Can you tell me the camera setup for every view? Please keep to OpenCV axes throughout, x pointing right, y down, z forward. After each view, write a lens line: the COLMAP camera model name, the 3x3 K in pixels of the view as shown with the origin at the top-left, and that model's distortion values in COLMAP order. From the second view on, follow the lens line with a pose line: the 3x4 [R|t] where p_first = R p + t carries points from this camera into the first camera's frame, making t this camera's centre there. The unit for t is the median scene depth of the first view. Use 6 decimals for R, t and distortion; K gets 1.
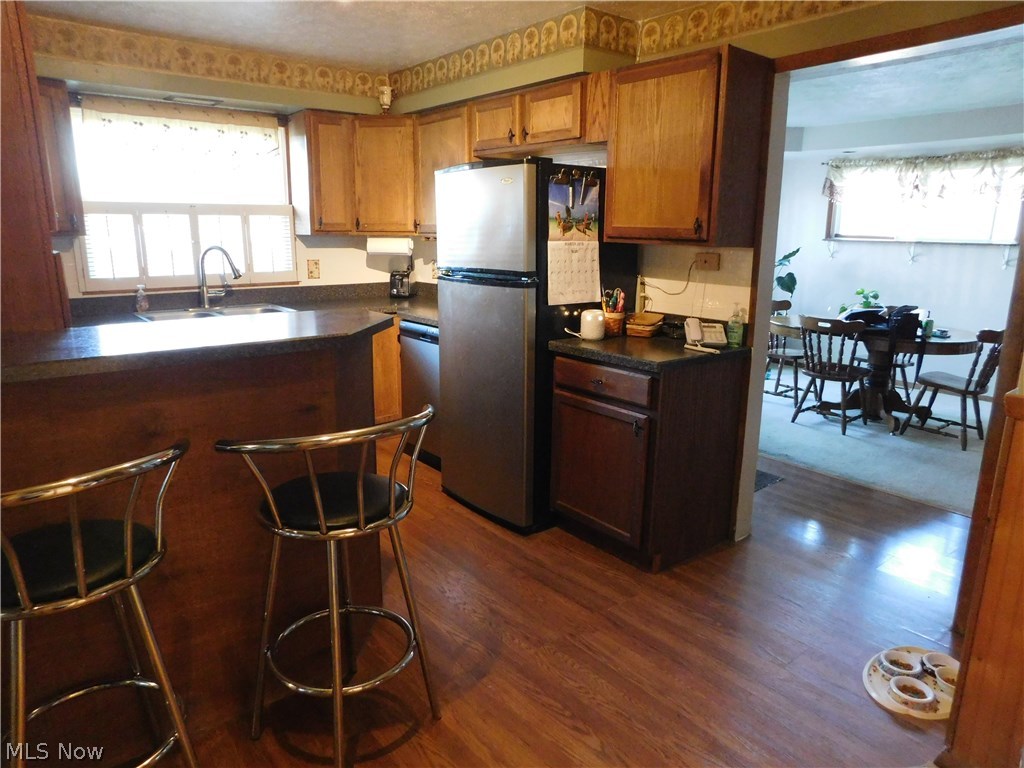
lens RADIAL K [[674.0, 0, 509.7], [0, 674.0, 385.2], [0, 0, 1]] dist [-0.071265, 0.056731]
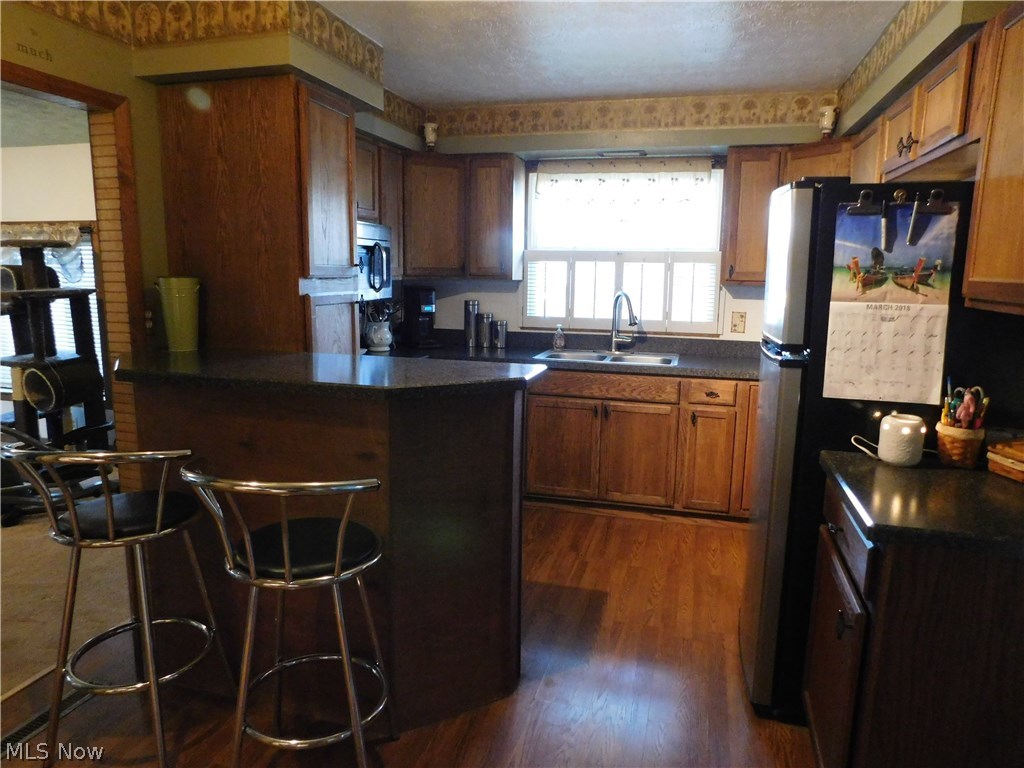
lens RADIAL K [[674.0, 0, 509.7], [0, 674.0, 385.2], [0, 0, 1]] dist [-0.071265, 0.056731]
pose [[0.583649, 0.137478, -0.800284, 0.348336], [-0.191607, 0.981049, 0.028791, -0.078195], [0.789076, 0.136536, 0.598930, 0.315813]]
